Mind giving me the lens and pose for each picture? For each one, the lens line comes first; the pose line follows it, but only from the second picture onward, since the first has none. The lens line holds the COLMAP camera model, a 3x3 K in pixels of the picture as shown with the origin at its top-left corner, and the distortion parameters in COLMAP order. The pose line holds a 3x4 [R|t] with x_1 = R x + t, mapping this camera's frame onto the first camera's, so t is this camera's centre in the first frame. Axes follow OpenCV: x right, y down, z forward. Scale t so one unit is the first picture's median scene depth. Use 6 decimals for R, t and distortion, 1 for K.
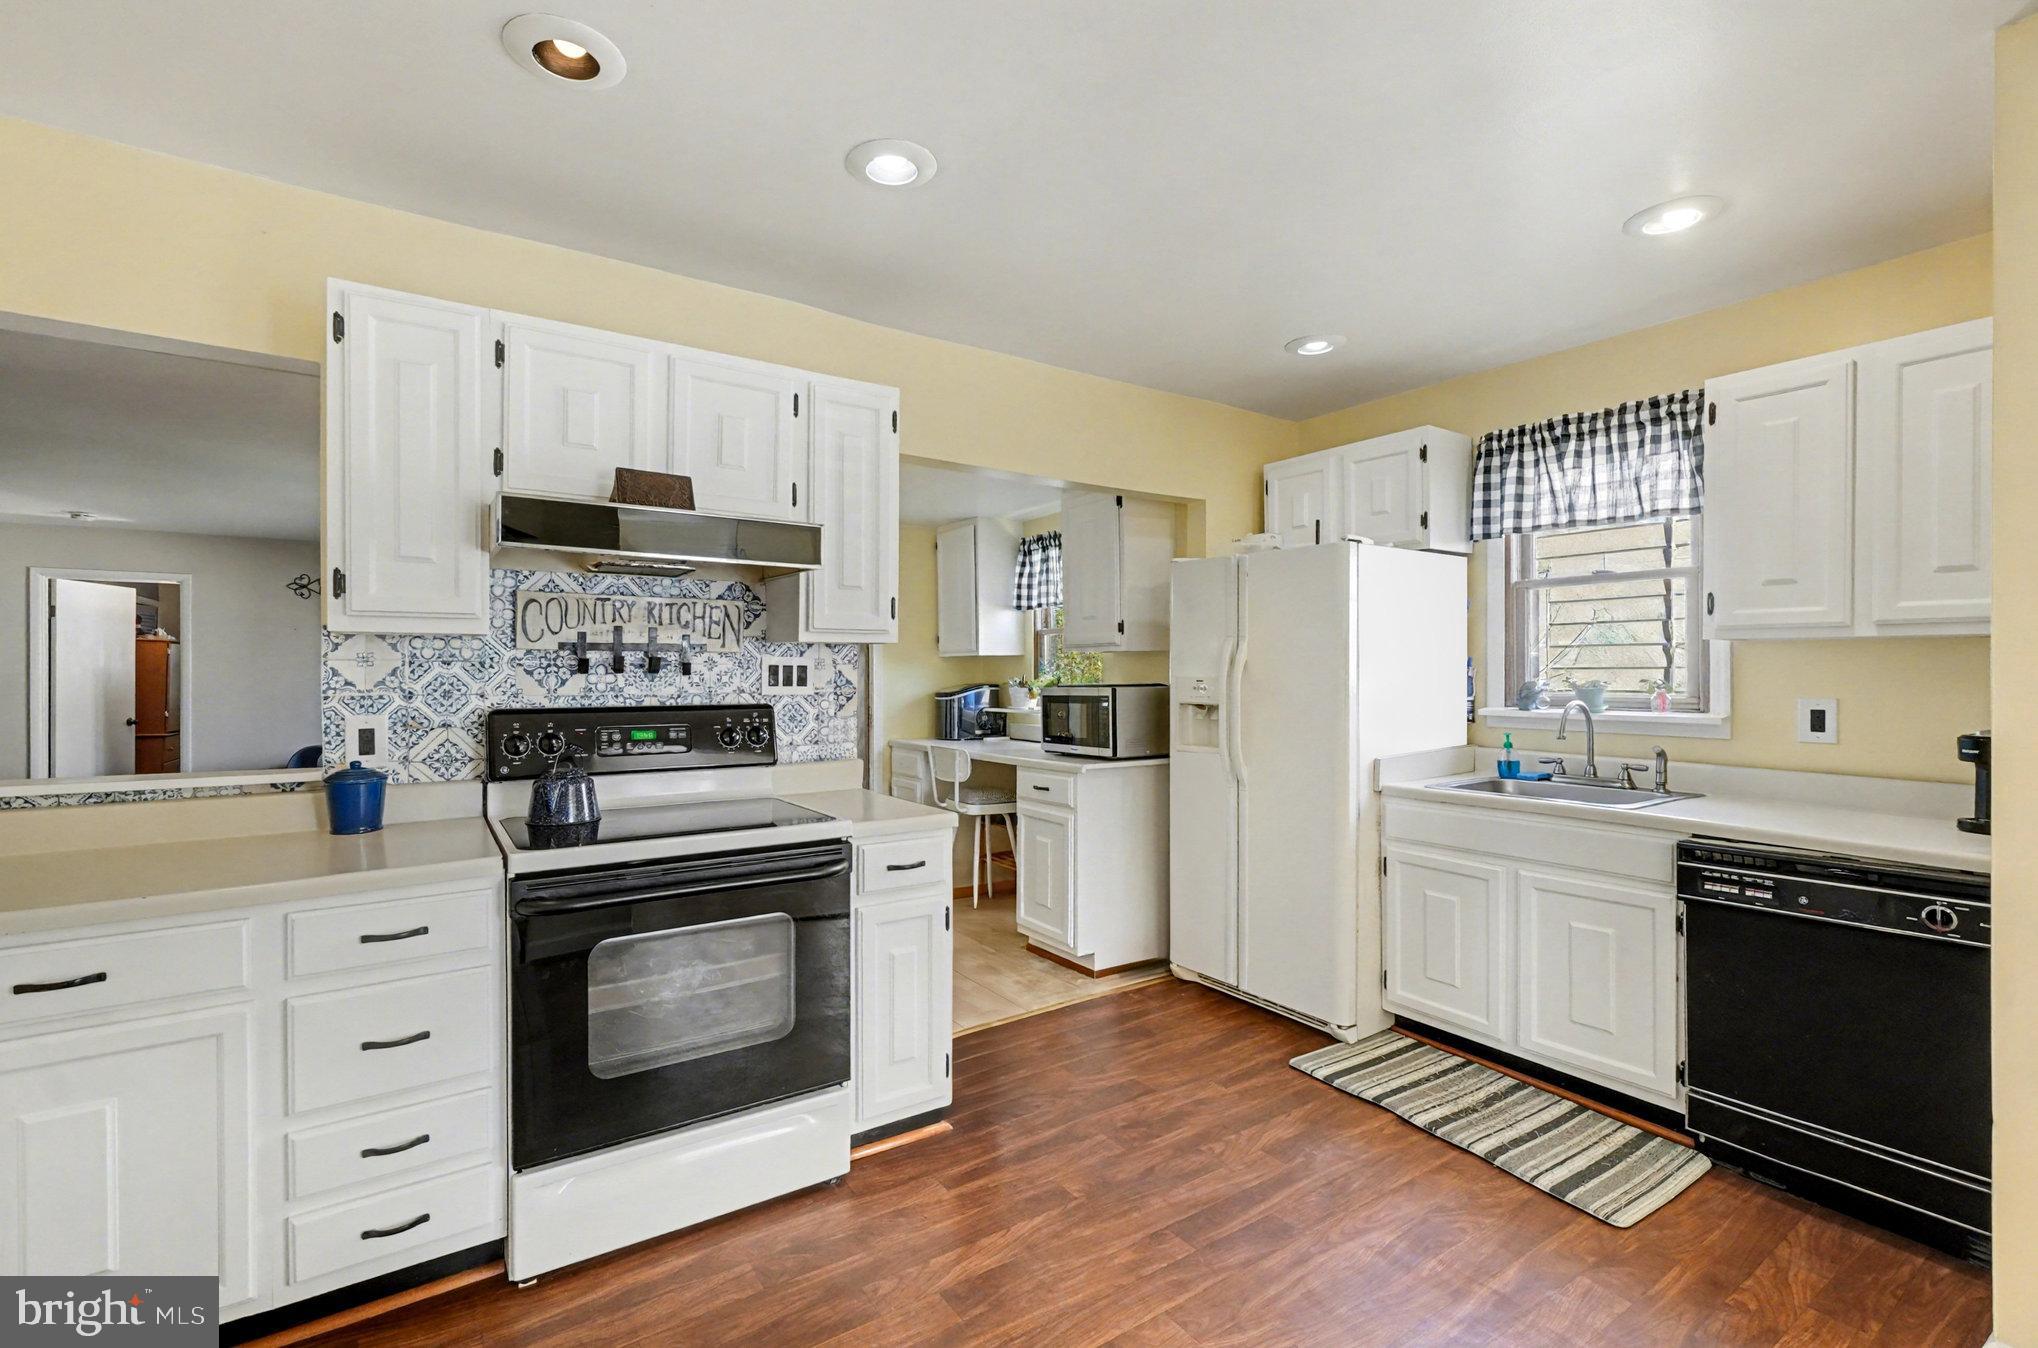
lens RADIAL K [[860.9, 0, 1014.0], [0, 860.9, 676.5], [0, 0, 1]] dist [0.000212, 0.000046]
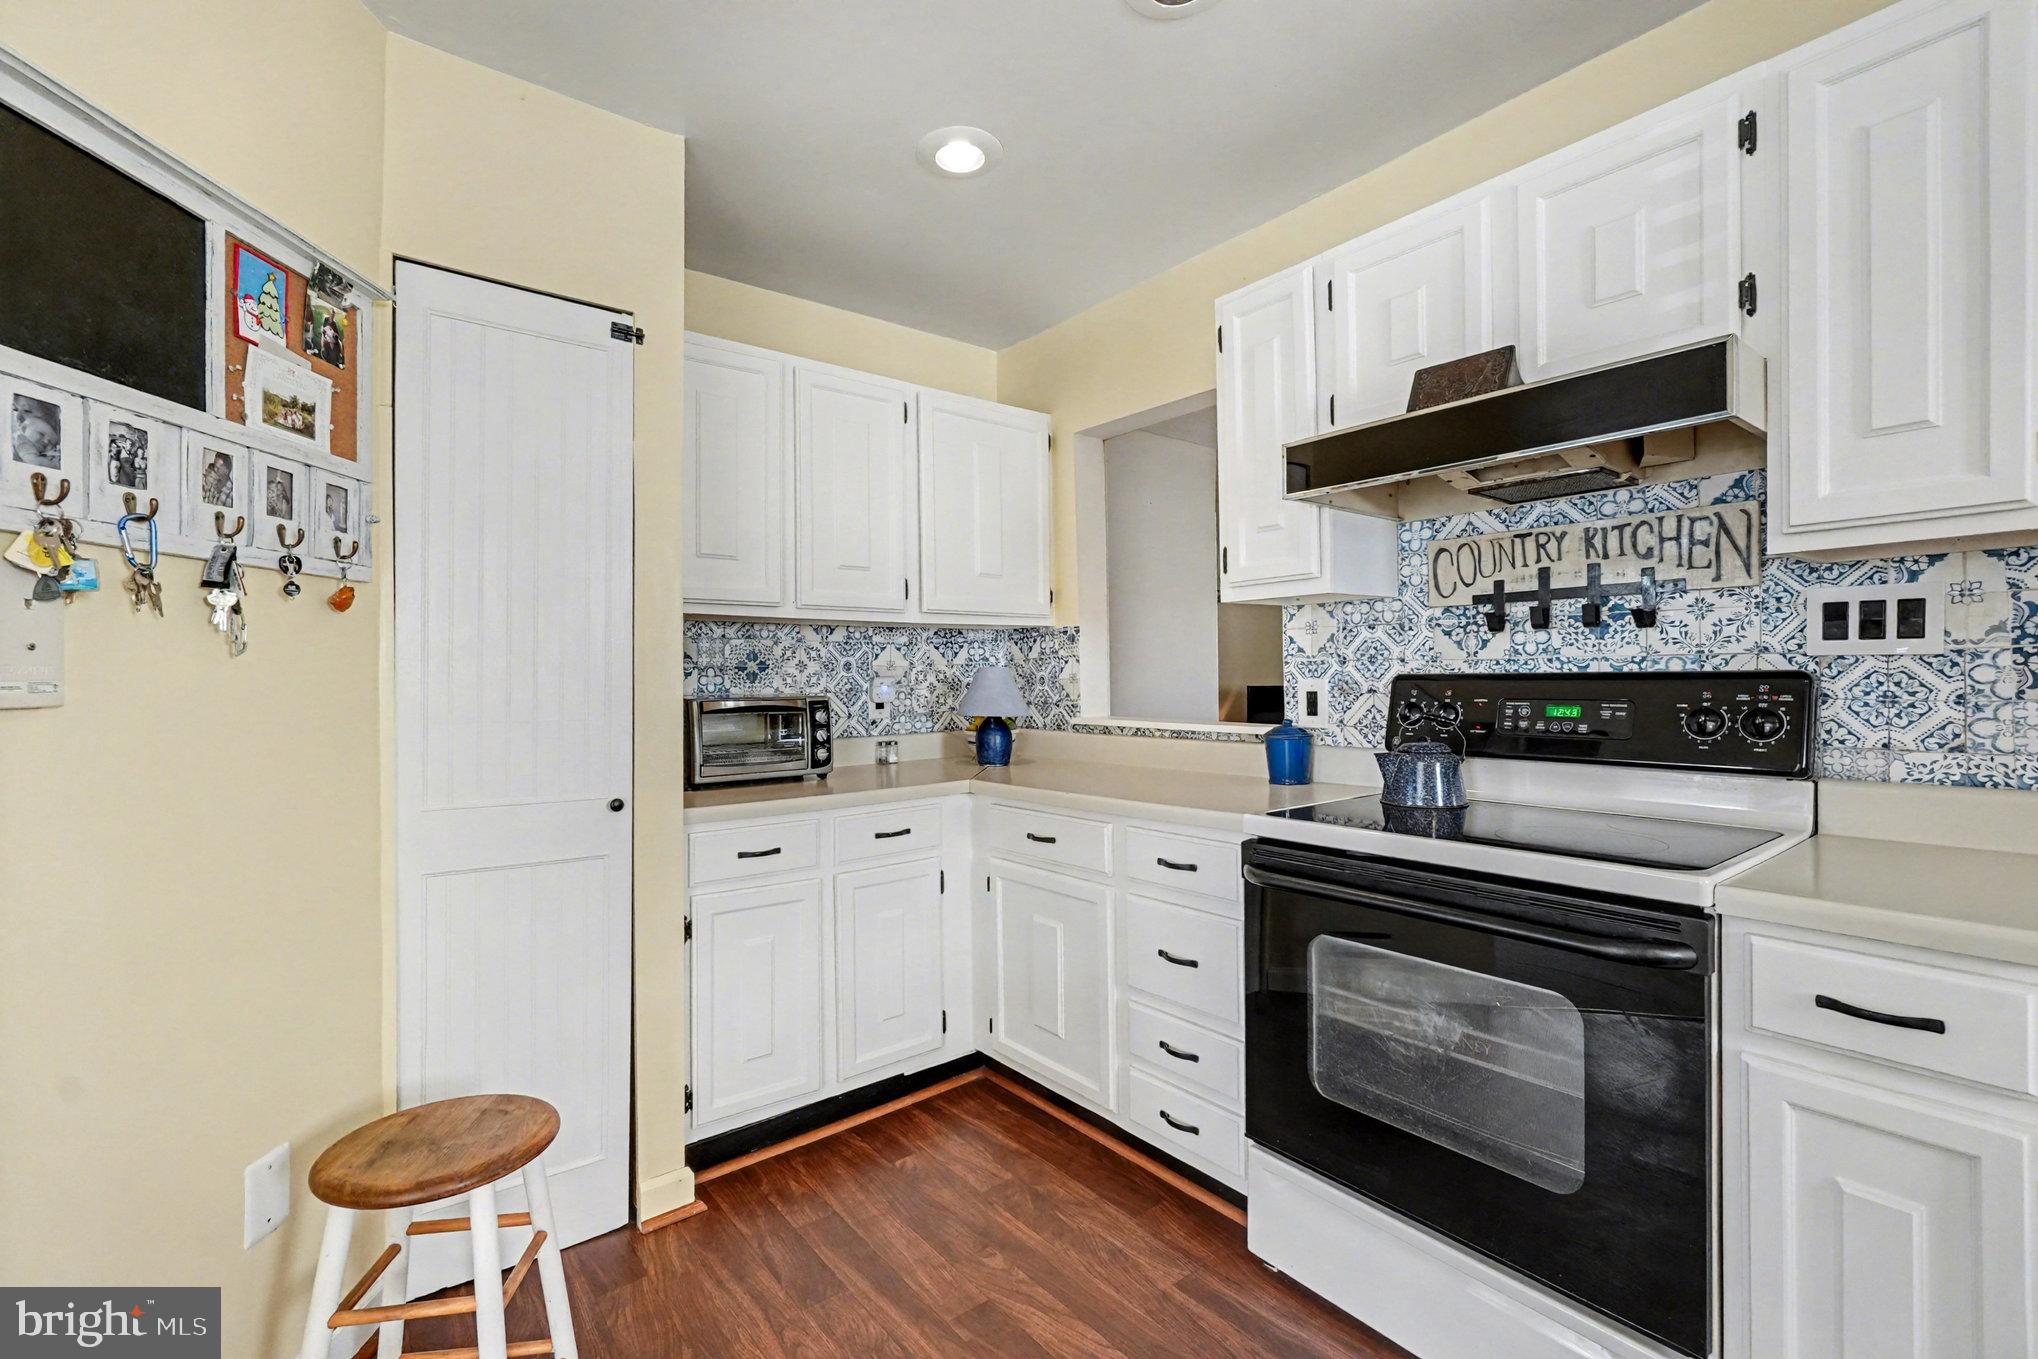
lens RADIAL K [[888.6, 0, 1014.3], [0, 888.6, 679.3], [0, 0, 1]] dist [-0.011397, 0.000620]
pose [[0.066232, -0.000397, -0.997804, 0.294168], [0.008257, 0.999966, 0.000150, 0.037078], [0.997770, -0.008248, 0.066233, 0.488181]]
